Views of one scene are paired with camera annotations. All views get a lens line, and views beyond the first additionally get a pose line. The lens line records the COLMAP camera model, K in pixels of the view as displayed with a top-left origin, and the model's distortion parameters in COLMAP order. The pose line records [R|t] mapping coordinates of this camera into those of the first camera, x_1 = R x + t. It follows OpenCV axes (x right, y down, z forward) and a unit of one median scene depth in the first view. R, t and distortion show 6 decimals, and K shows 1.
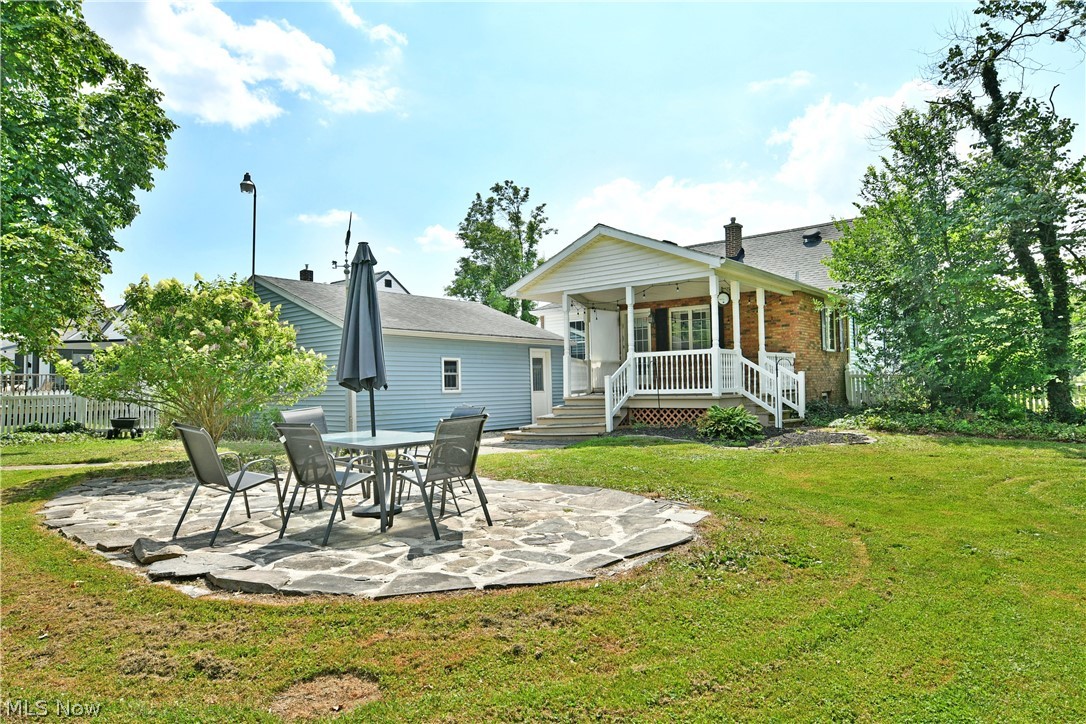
lens RADIAL K [[654.7, 0, 540.6], [0, 654.7, 358.2], [0, 0, 1]] dist [-0.020372, -0.006591]
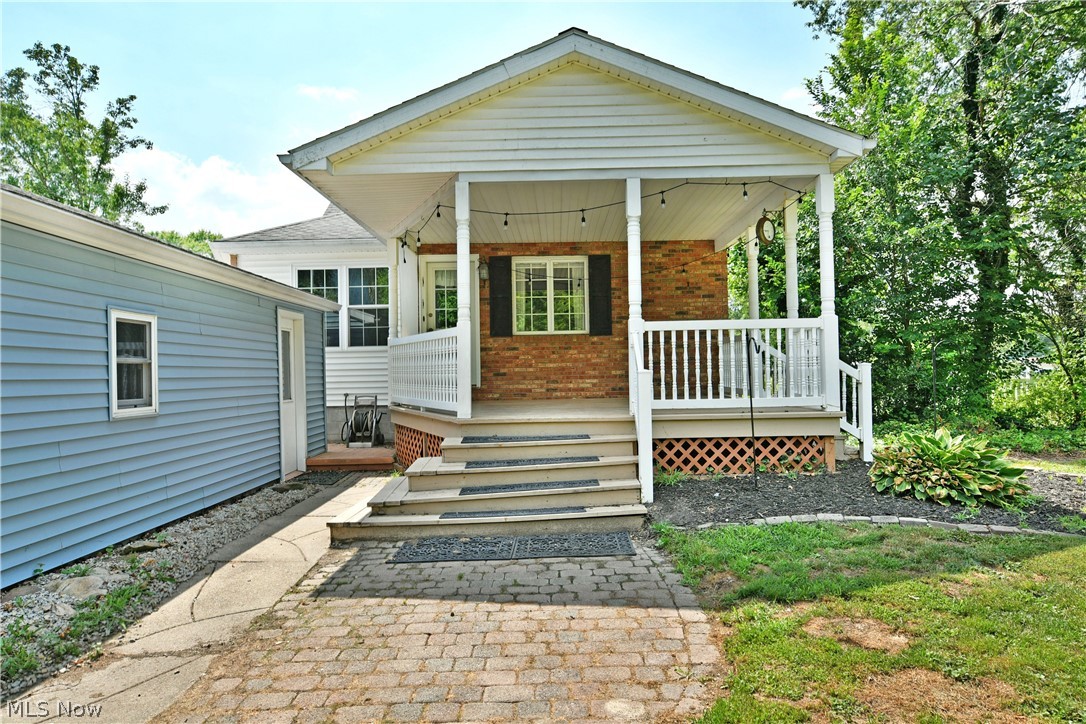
lens RADIAL K [[654.7, 0, 548.6], [0, 654.7, 371.3], [0, 0, 1]] dist [-0.020372, -0.006591]
pose [[0.768681, 0.003335, 0.639624, -0.176476], [-0.018995, 0.999664, 0.017615, 0.018082], [-0.639350, -0.025690, 0.768486, 0.563614]]
